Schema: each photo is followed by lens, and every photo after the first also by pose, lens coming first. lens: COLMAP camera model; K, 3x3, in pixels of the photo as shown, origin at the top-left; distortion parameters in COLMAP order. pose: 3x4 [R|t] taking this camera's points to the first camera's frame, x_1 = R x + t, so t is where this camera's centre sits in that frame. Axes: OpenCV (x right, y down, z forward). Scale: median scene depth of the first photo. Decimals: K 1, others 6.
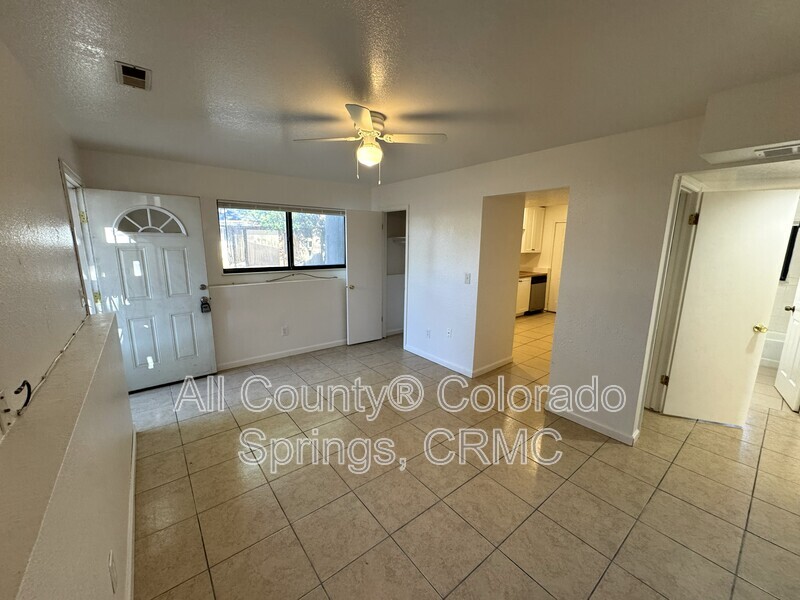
lens RADIAL K [[318.7, 0, 397.3], [0, 318.7, 298.2], [0, 0, 1]] dist [0.000254, 0.000043]
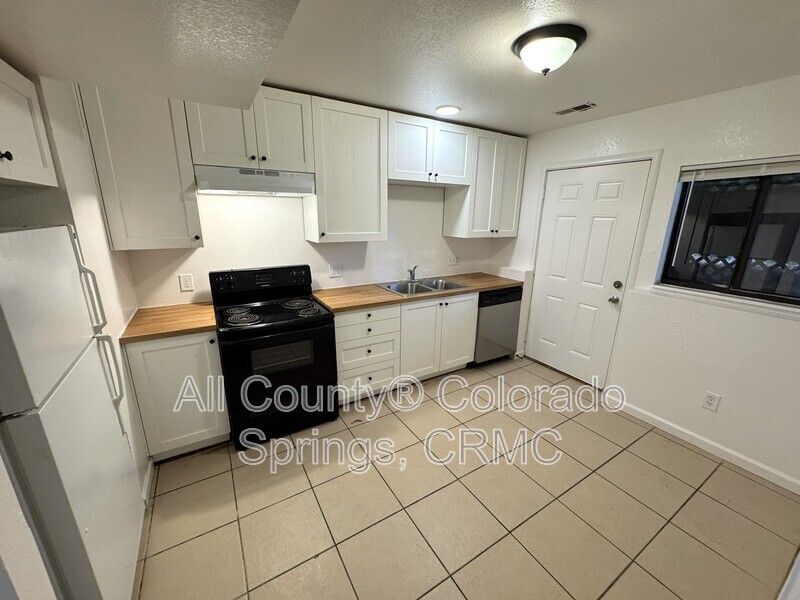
lens RADIAL K [[318.7, 0, 403.2], [0, 318.7, 302.8], [0, 0, 1]] dist [0.000254, 0.000043]
pose [[0.992860, 0.038862, -0.112780, 0.347238], [-0.029508, 0.996075, 0.083452, -0.081515], [0.115580, -0.079528, 0.990109, 0.509696]]
